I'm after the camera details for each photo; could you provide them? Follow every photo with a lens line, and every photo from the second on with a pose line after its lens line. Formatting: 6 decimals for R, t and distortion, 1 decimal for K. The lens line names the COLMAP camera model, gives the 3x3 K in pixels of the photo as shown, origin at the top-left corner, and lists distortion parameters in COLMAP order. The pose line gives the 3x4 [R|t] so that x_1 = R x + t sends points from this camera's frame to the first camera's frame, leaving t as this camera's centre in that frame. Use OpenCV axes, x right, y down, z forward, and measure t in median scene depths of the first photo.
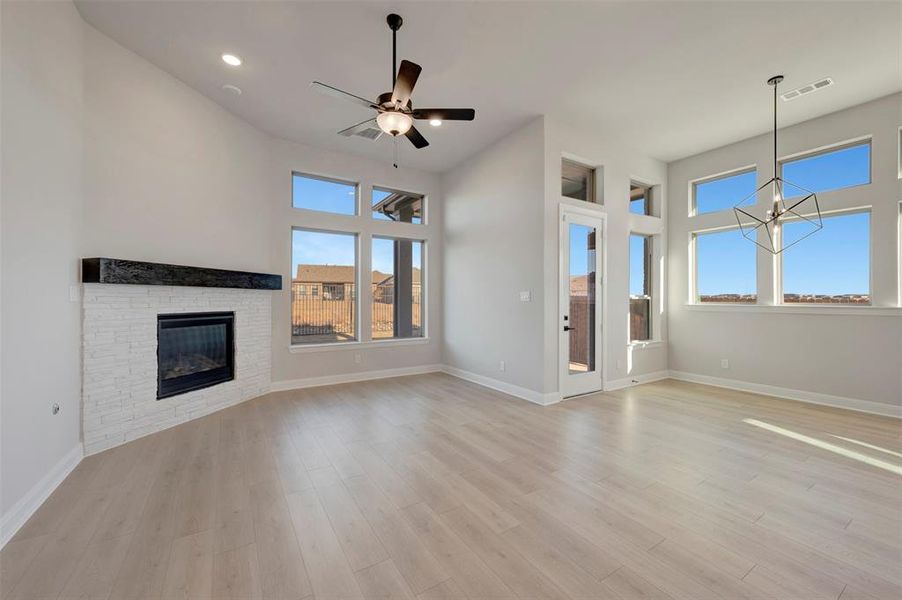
lens RADIAL K [[357.7, 0, 459.6], [0, 357.7, 298.8], [0, 0, 1]] dist [0.001544, 0.000615]
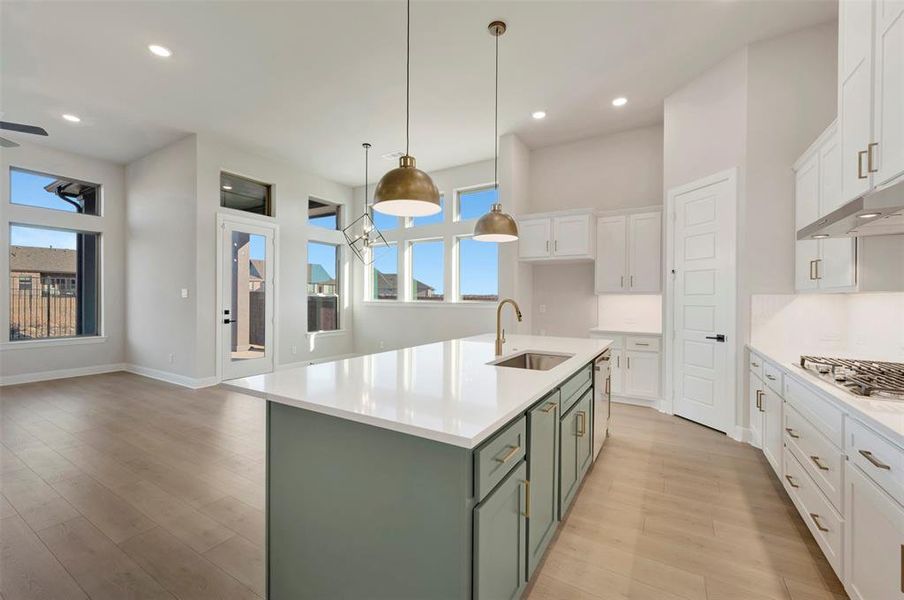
lens RADIAL K [[358.5, 0, 455.8], [0, 358.5, 298.7], [0, 0, 1]] dist [0.001544, 0.000615]
pose [[0.892388, 0.003184, 0.451257, 0.351353], [-0.005924, 0.999972, 0.004659, -0.000248], [-0.451229, -0.006831, 0.892382, -0.302030]]
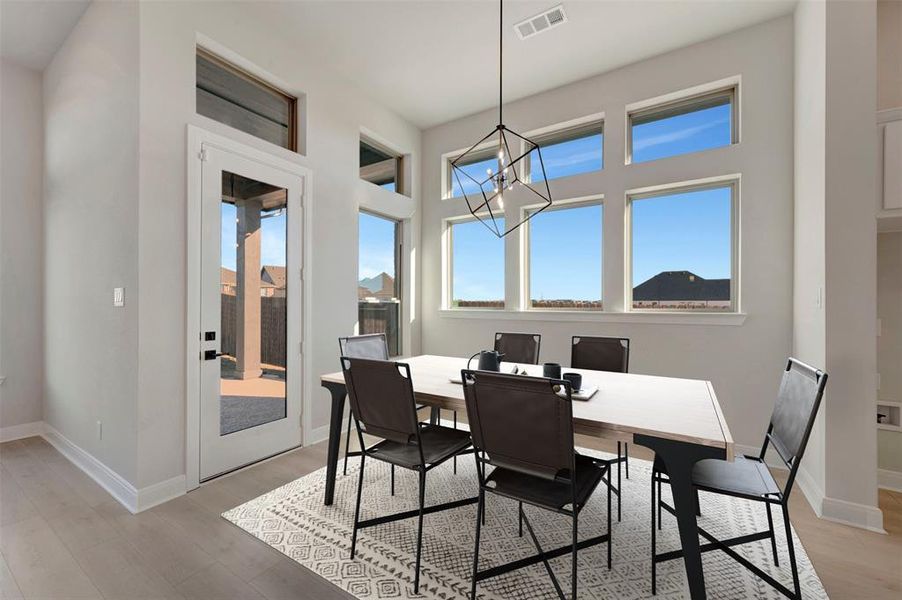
lens RADIAL K [[357.7, 0, 457.9], [0, 357.7, 304.2], [0, 0, 1]] dist [0.001544, 0.000615]
pose [[0.902627, 0.002019, 0.430419, 0.327841], [-0.003266, 0.999992, 0.002159, 0.001178], [-0.430411, -0.003354, 0.902627, 0.266059]]
